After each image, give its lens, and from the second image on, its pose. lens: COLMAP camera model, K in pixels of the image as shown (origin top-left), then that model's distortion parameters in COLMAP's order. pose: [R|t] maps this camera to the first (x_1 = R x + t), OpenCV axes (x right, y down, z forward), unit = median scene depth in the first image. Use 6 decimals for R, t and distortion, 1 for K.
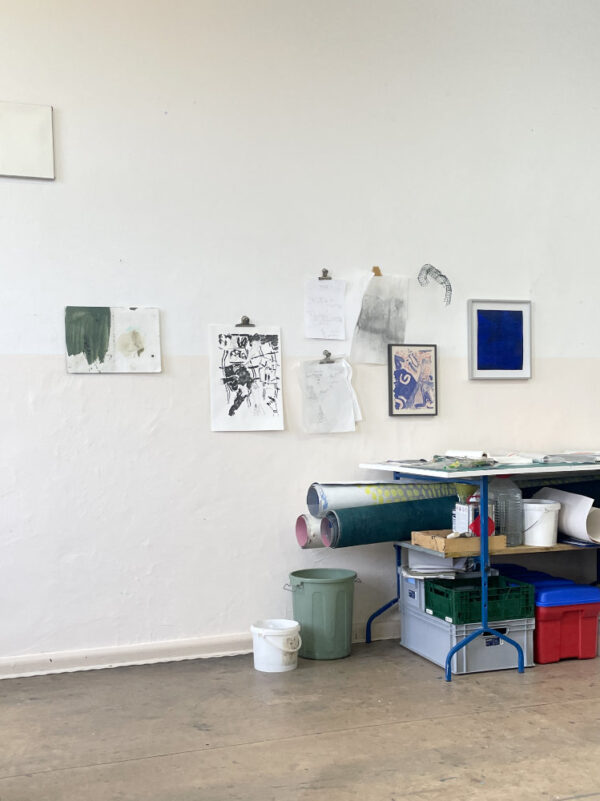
lens RADIAL K [[916.4, 0, 300.9], [0, 916.4, 400.8], [0, 0, 1]] dist [0.002950, 0.000000]
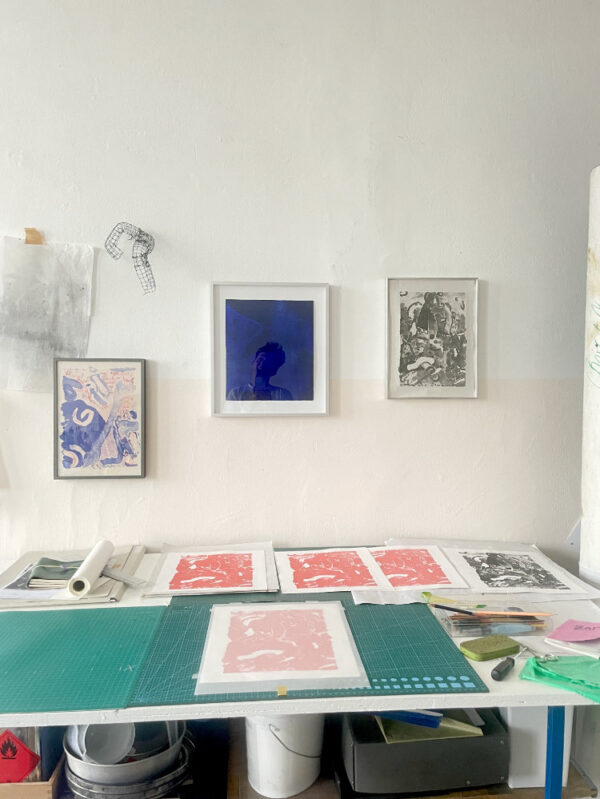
lens RADIAL K [[619.0, 0, 300.0], [0, 619.0, 398.5], [0, 0, 1]] dist [-0.003693, 0.005281]
pose [[0.976157, 0.010952, -0.216788, 0.336881], [-0.008839, 0.999904, 0.010711, -0.041096], [0.216884, -0.008539, 0.976160, 0.637284]]
